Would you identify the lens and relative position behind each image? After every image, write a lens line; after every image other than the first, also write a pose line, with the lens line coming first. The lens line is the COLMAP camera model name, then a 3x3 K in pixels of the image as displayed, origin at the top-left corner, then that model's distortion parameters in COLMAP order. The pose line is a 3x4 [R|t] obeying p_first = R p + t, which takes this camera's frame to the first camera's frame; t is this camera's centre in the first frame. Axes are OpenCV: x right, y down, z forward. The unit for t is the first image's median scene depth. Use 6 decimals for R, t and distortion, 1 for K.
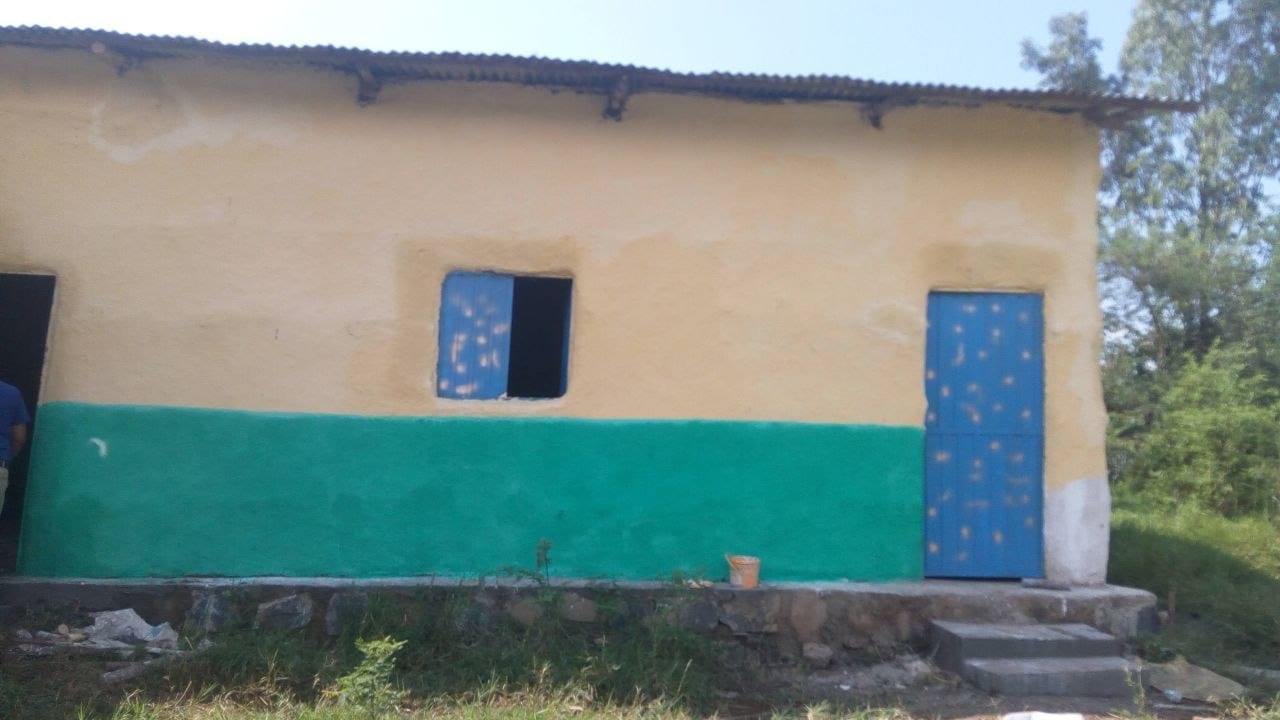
lens RADIAL K [[884.5, 0, 641.4], [0, 884.5, 356.7], [0, 0, 1]] dist [0.039946, 0.001299]
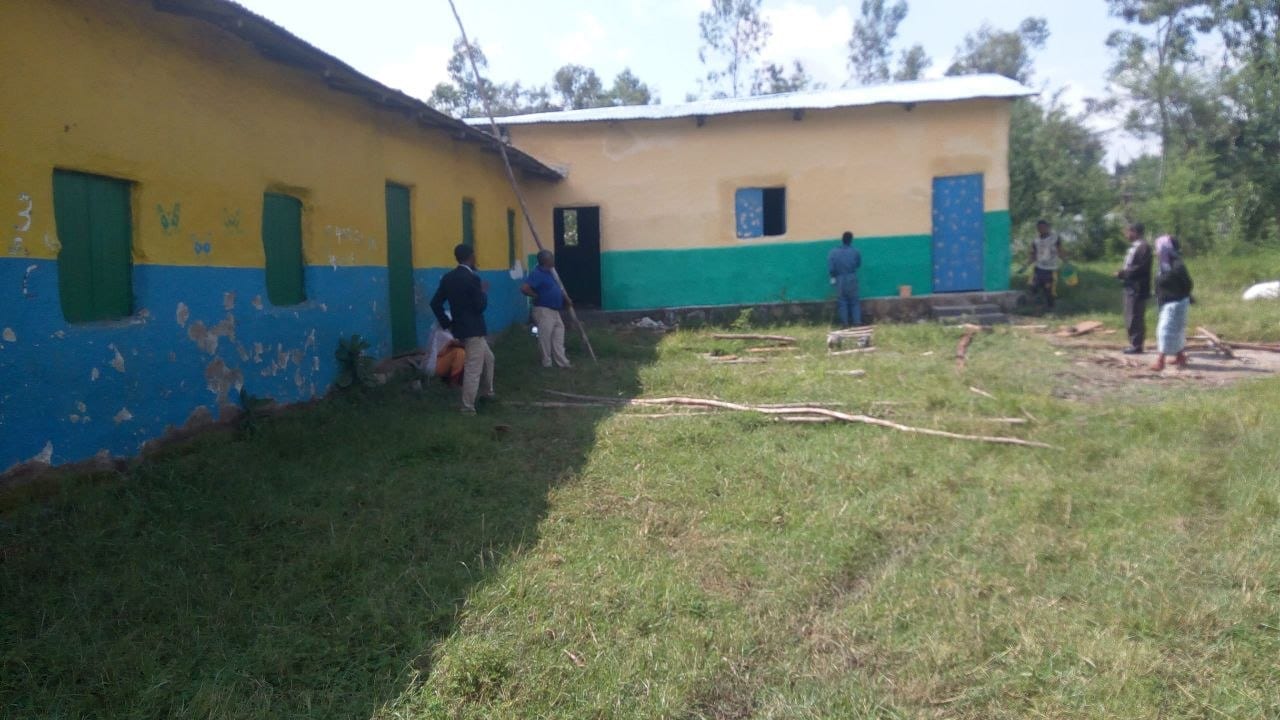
lens RADIAL K [[884.5, 0, 635.9], [0, 884.5, 354.6], [0, 0, 1]] dist [0.039946, 0.001299]
pose [[0.976119, -0.054594, -0.210264, 0.012574], [0.097744, 0.974771, 0.200670, -0.175655], [0.194003, -0.216430, 0.956829, -1.663903]]
